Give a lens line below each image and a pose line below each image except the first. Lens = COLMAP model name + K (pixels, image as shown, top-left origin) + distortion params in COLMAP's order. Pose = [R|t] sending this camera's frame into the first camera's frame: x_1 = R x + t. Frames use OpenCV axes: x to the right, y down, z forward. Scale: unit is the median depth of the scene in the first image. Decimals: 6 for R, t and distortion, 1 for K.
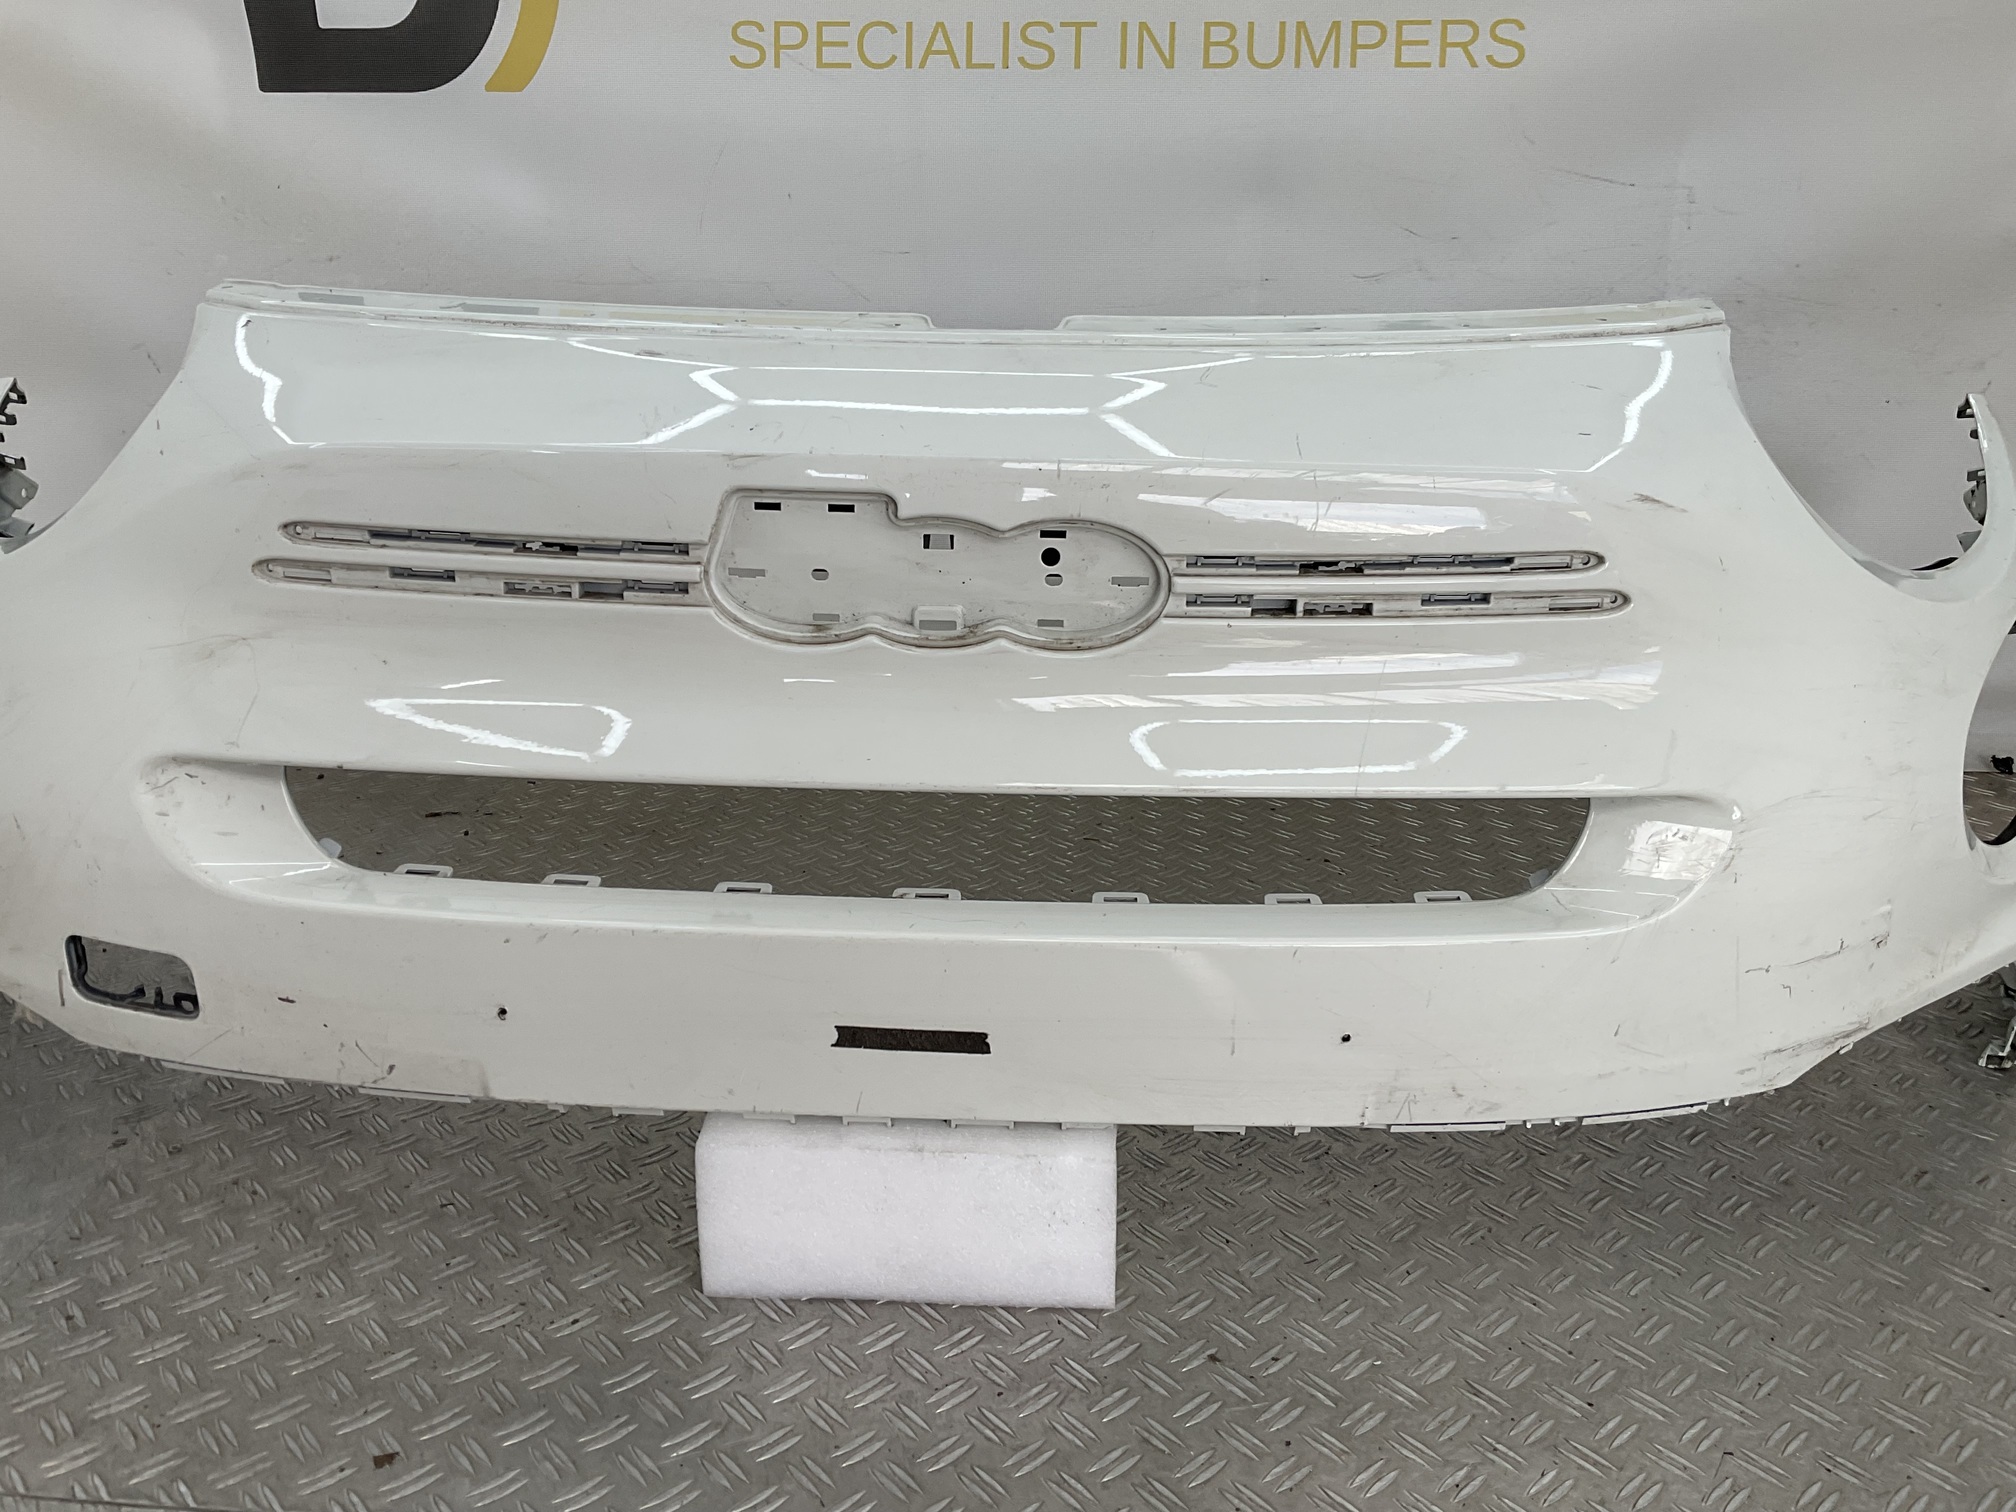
lens RADIAL K [[1660.7, 0, 995.4], [0, 1660.7, 753.5], [0, 0, 1]] dist [0.104524, -0.189710]
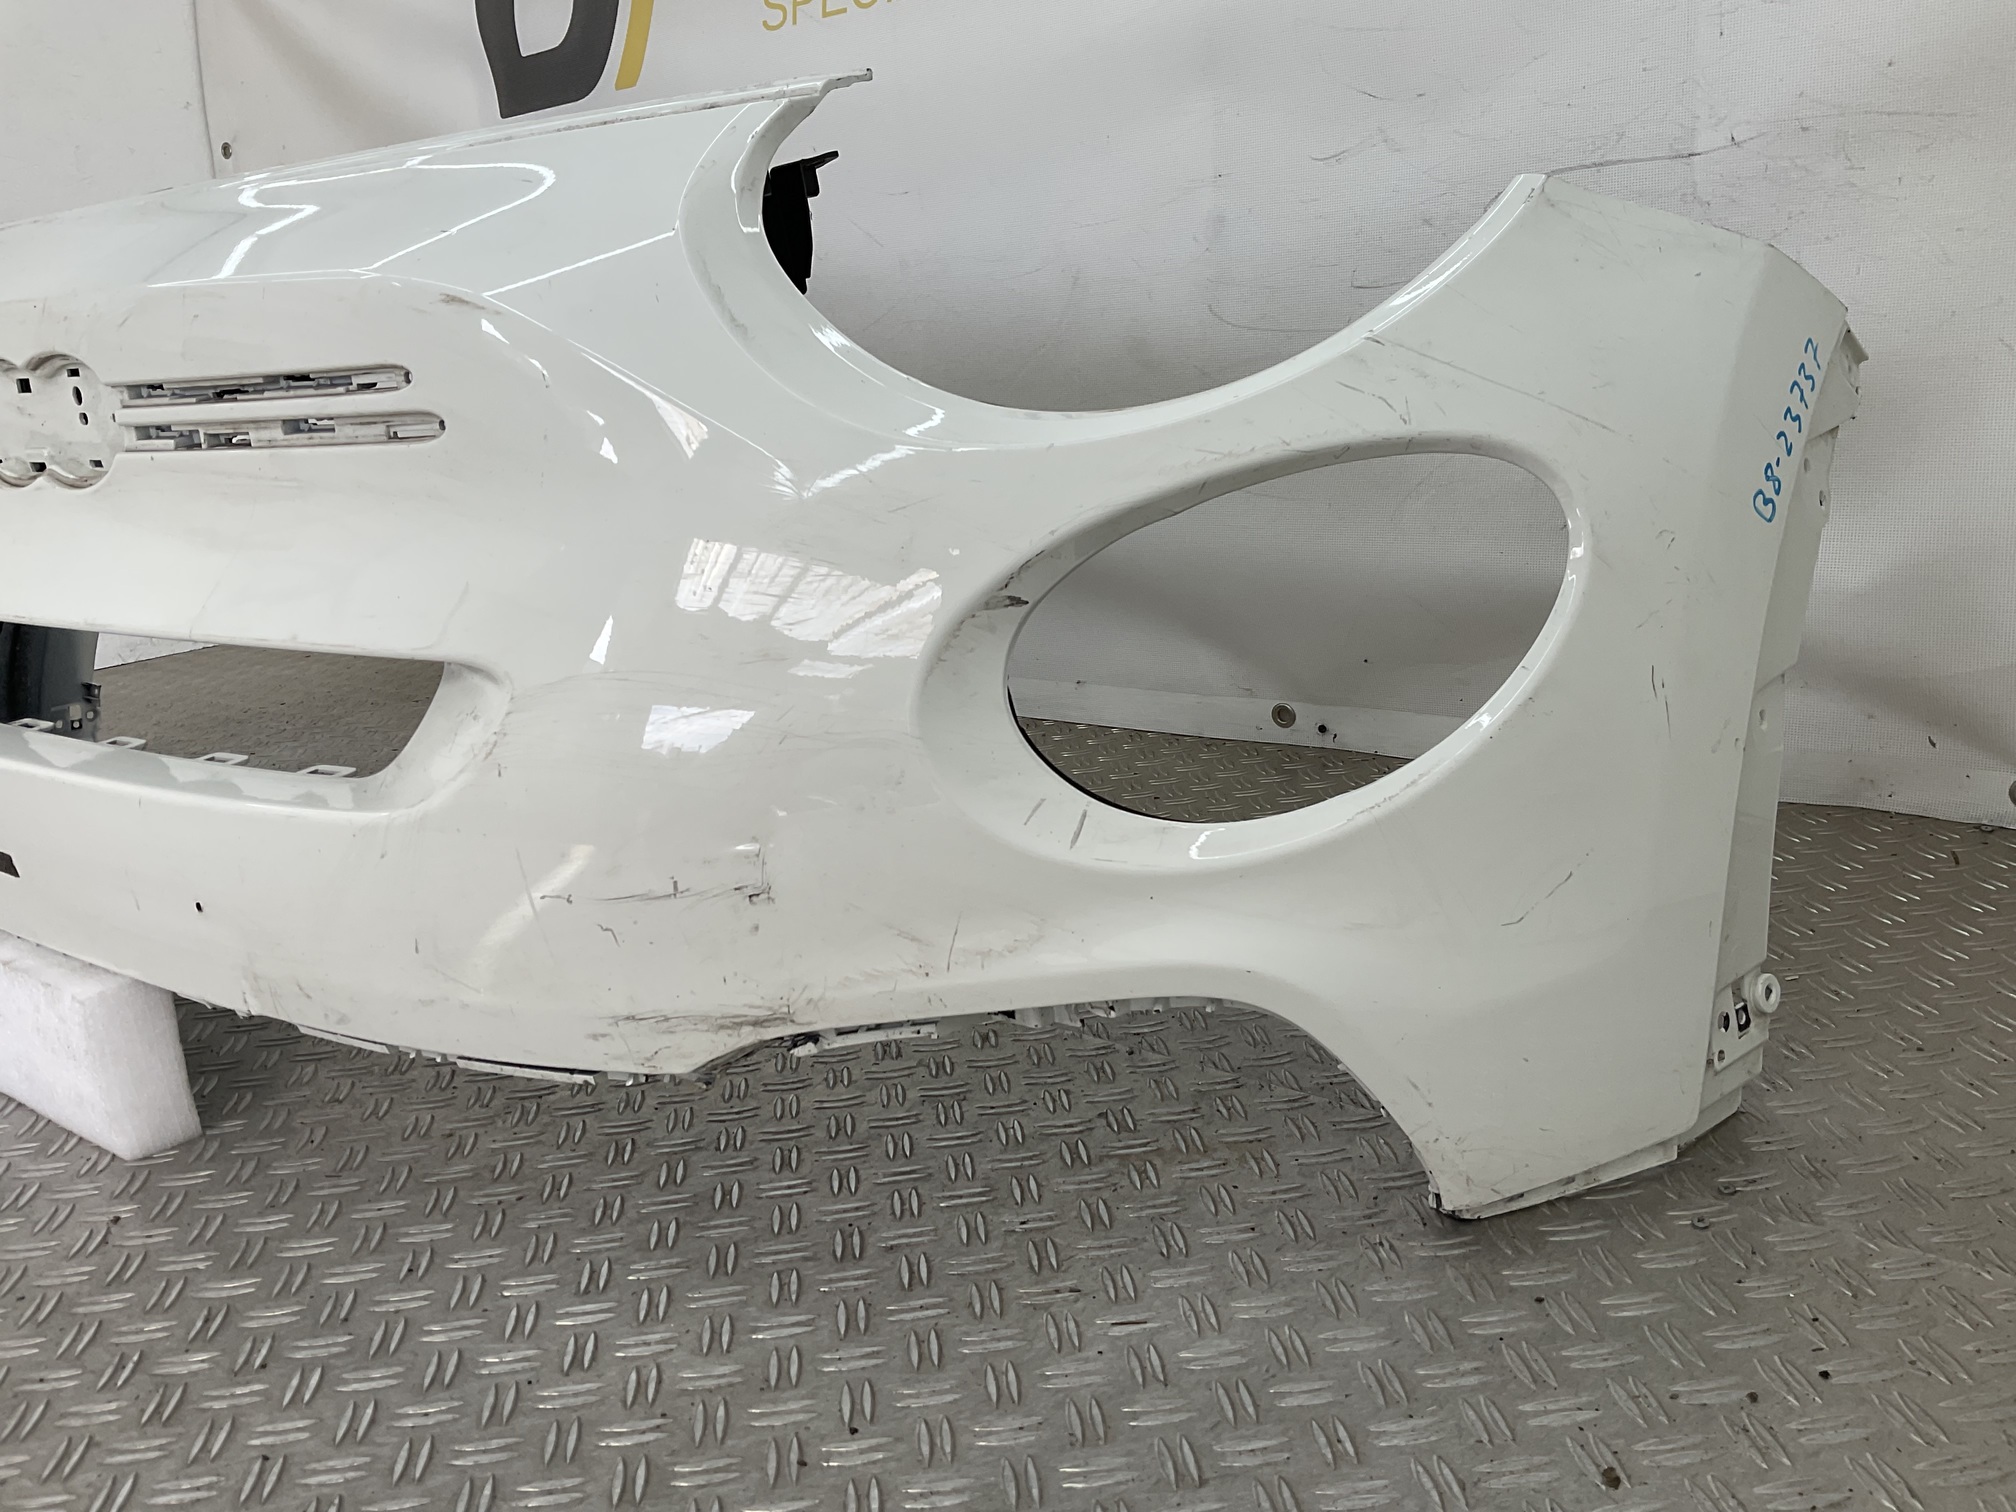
lens RADIAL K [[1660.7, 0, 995.4], [0, 1660.7, 753.5], [0, 0, 1]] dist [0.104524, -0.189710]
pose [[0.809812, 0.081310, -0.581027, 1.074096], [-0.105311, 0.994410, -0.007619, 0.046926], [0.577160, 0.067358, 0.813848, 0.486521]]
